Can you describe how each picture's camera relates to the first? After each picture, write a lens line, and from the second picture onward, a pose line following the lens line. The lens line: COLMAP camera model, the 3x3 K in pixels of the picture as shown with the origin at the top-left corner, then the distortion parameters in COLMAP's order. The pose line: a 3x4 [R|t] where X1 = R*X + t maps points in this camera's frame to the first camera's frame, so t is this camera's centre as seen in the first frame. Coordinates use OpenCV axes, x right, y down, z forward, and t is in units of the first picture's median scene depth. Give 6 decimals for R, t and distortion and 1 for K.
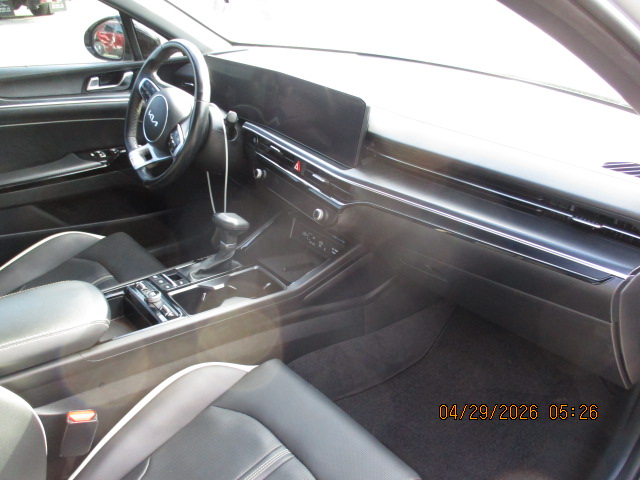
lens RADIAL K [[535.3, 0, 316.2], [0, 535.3, 240.3], [0, 0, 1]] dist [-0.033068, 0.002513]
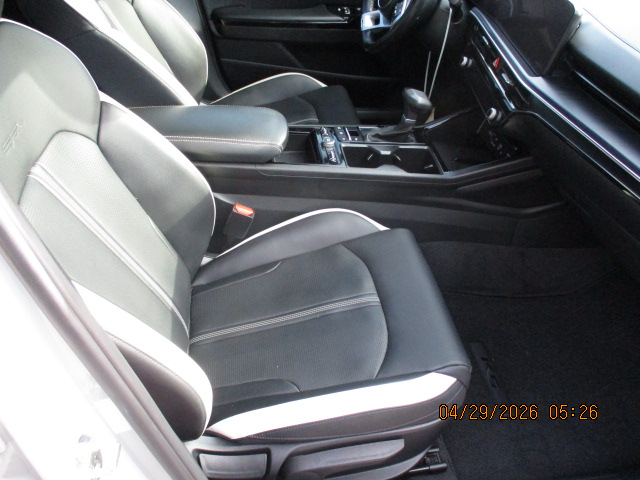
lens RADIAL K [[535.3, 0, 316.2], [0, 535.3, 240.3], [0, 0, 1]] dist [-0.033068, 0.002513]
pose [[0.846991, 0.368735, -0.382937, 0.183731], [-0.277985, 0.921214, 0.272193, -0.008664], [0.453134, -0.124094, 0.882763, -0.075708]]
